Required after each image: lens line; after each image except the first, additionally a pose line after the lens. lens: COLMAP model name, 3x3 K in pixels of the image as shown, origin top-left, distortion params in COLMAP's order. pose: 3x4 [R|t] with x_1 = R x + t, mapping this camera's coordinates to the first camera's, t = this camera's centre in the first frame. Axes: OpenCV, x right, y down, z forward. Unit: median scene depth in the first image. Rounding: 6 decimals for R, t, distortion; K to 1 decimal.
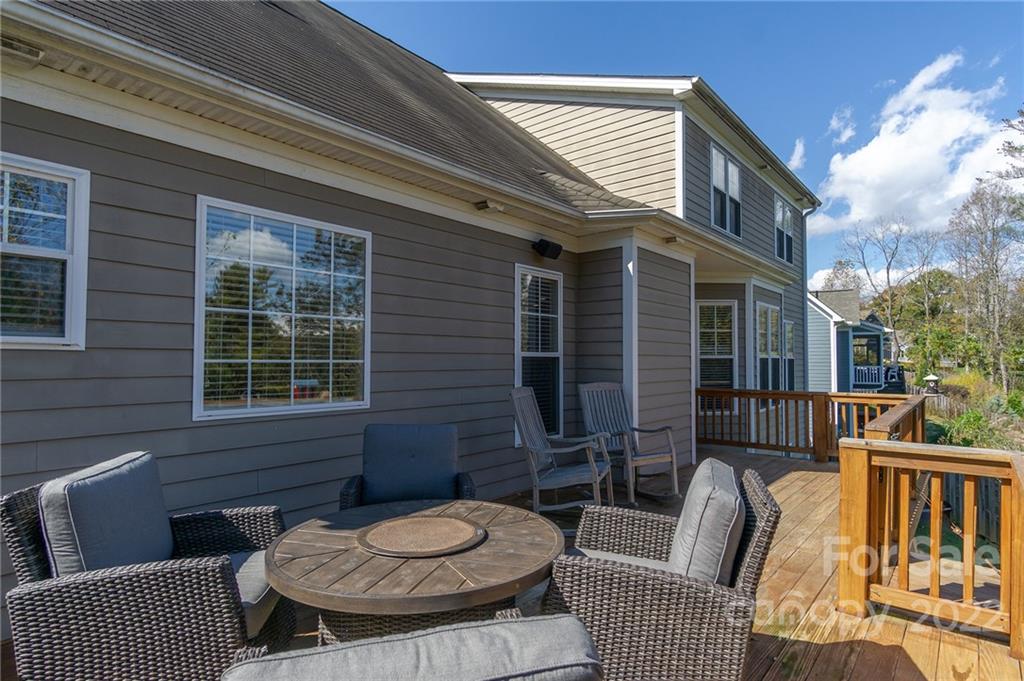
lens RADIAL K [[545.7, 0, 517.7], [0, 545.7, 346.3], [0, 0, 1]] dist [0.010443, -0.000864]
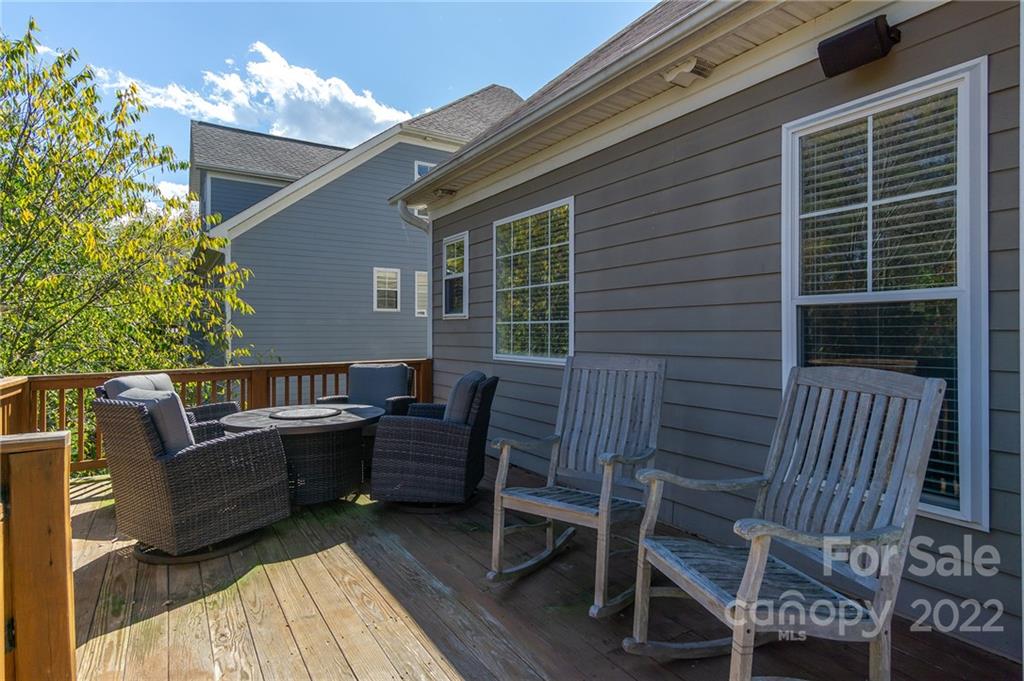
lens RADIAL K [[545.7, 0, 518.7], [0, 545.7, 331.4], [0, 0, 1]] dist [0.010443, -0.000864]
pose [[-0.290794, -0.005607, -0.956769, 0.653932], [0.026367, 0.999556, -0.013872, 0.050253], [0.956422, -0.029261, -0.290517, 1.052180]]
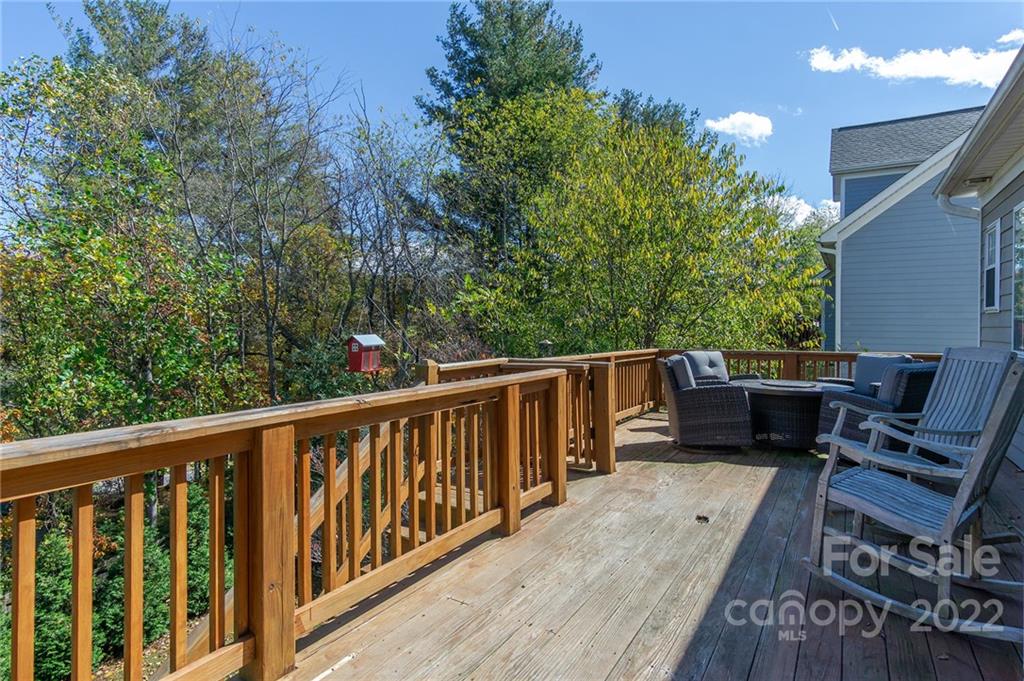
lens RADIAL K [[545.7, 0, 511.3], [0, 545.7, 334.4], [0, 0, 1]] dist [0.010443, -0.000864]
pose [[-0.987171, -0.008209, -0.159454, 0.706048], [-0.006739, 0.999930, -0.009758, 0.065733], [0.159523, -0.008558, -0.987157, 1.550364]]
